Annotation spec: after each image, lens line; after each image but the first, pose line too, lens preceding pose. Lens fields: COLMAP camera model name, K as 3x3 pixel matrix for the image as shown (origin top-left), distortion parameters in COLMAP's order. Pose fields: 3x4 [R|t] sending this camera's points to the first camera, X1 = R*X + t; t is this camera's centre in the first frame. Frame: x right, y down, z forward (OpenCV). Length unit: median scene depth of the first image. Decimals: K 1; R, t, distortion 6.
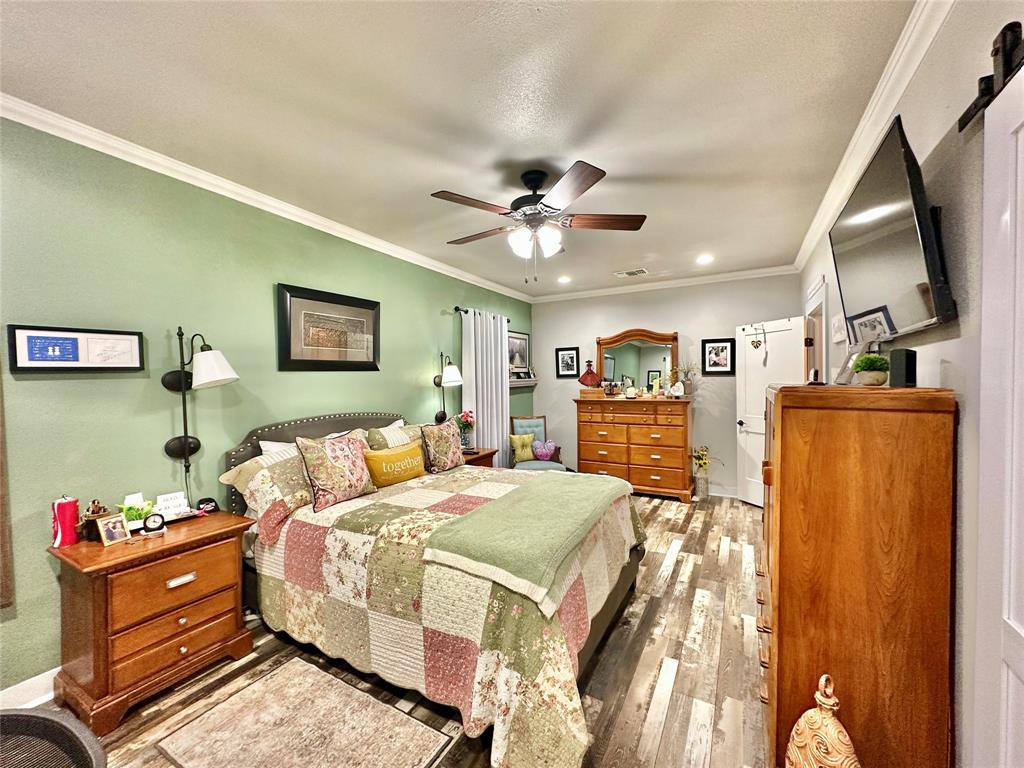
lens RADIAL K [[409.7, 0, 512.0], [0, 409.7, 384.0], [0, 0, 1]] dist [-0.003486, 0.000100]
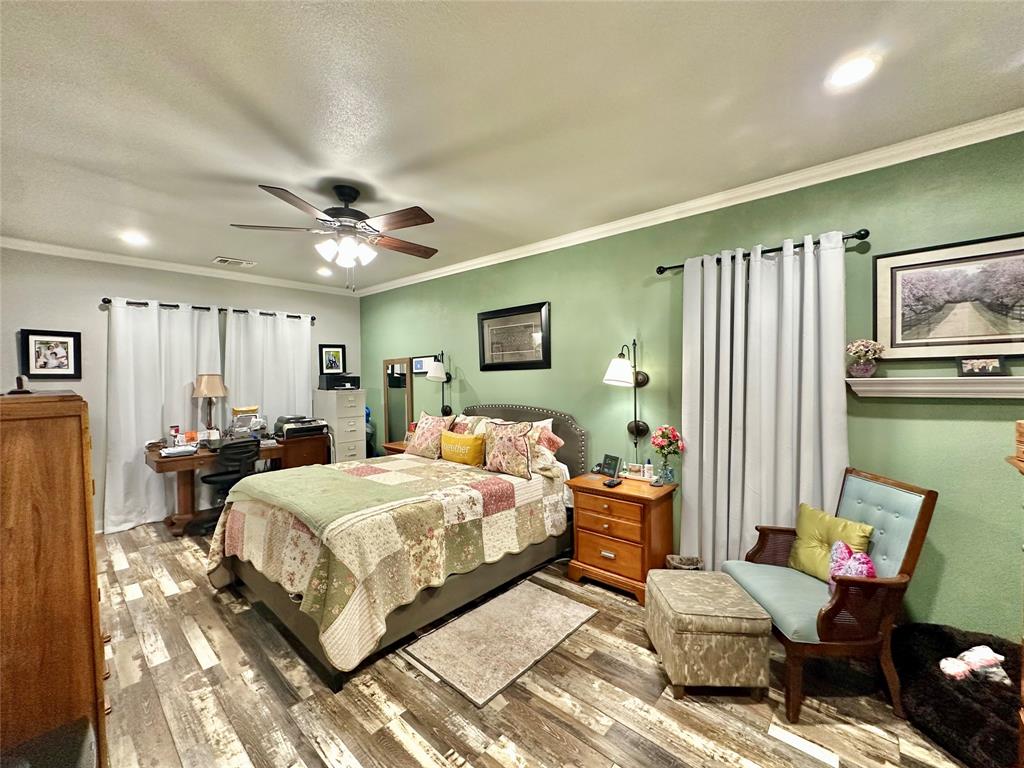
lens RADIAL K [[409.7, 0, 512.0], [0, 409.7, 384.0], [0, 0, 1]] dist [-0.003486, 0.000100]
pose [[-0.202808, 0.025746, -0.978880, 0.989283], [-0.006163, 0.999601, 0.027568, -0.030855], [0.979199, 0.011624, -0.202568, 1.581018]]
